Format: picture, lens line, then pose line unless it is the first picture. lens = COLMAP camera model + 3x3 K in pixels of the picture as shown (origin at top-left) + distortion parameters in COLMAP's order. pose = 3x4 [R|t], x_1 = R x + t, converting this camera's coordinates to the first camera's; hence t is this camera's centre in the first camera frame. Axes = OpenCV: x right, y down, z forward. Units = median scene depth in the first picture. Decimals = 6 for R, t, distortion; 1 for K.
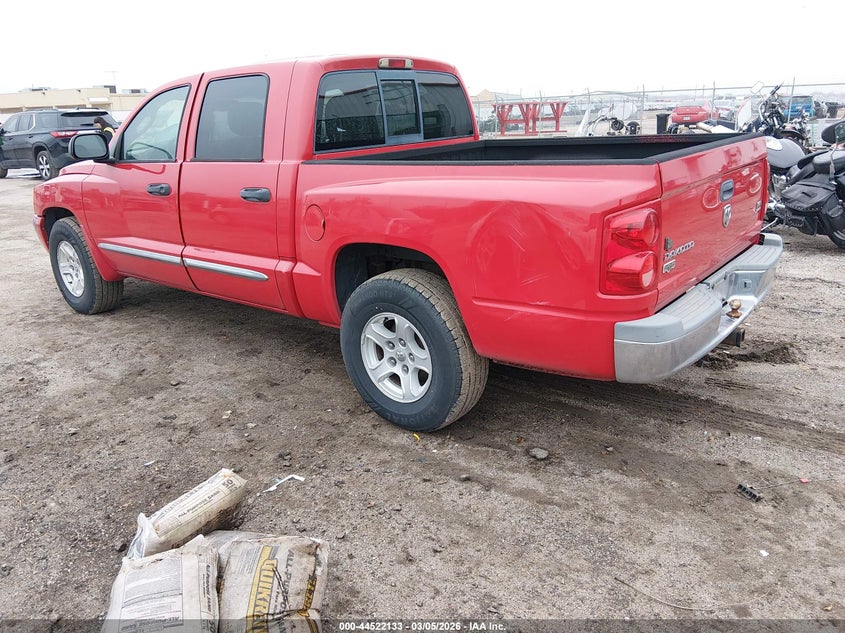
lens RADIAL K [[652.0, 0, 422.5], [0, 652.0, 316.5], [0, 0, 1]] dist [0.033829, -0.003613]
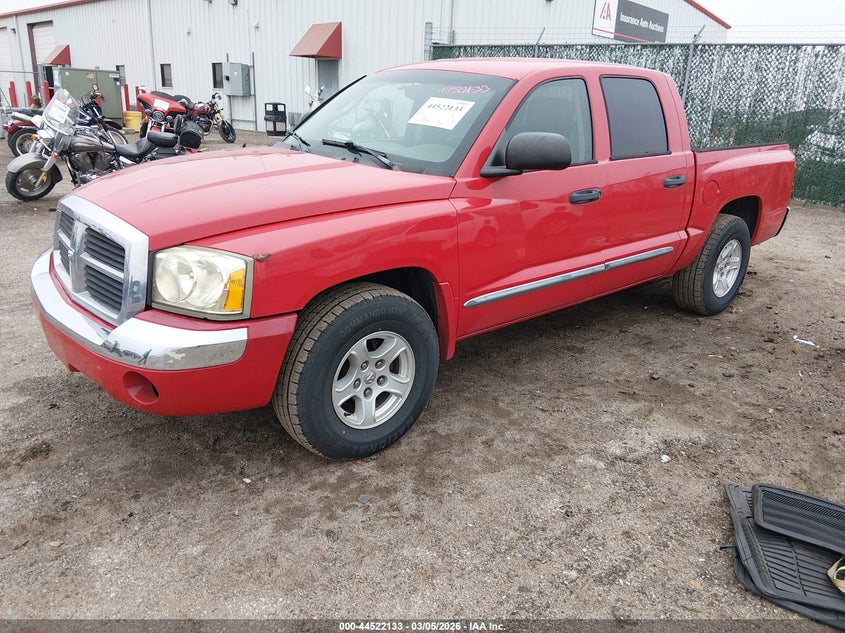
lens RADIAL K [[652.0, 0, 422.5], [0, 652.0, 316.5], [0, 0, 1]] dist [0.033829, -0.003613]
pose [[0.129019, -0.264816, 0.955629, -1.310352], [0.258330, 0.939385, 0.225438, -0.294234], [-0.957403, 0.217782, 0.189608, 1.084544]]
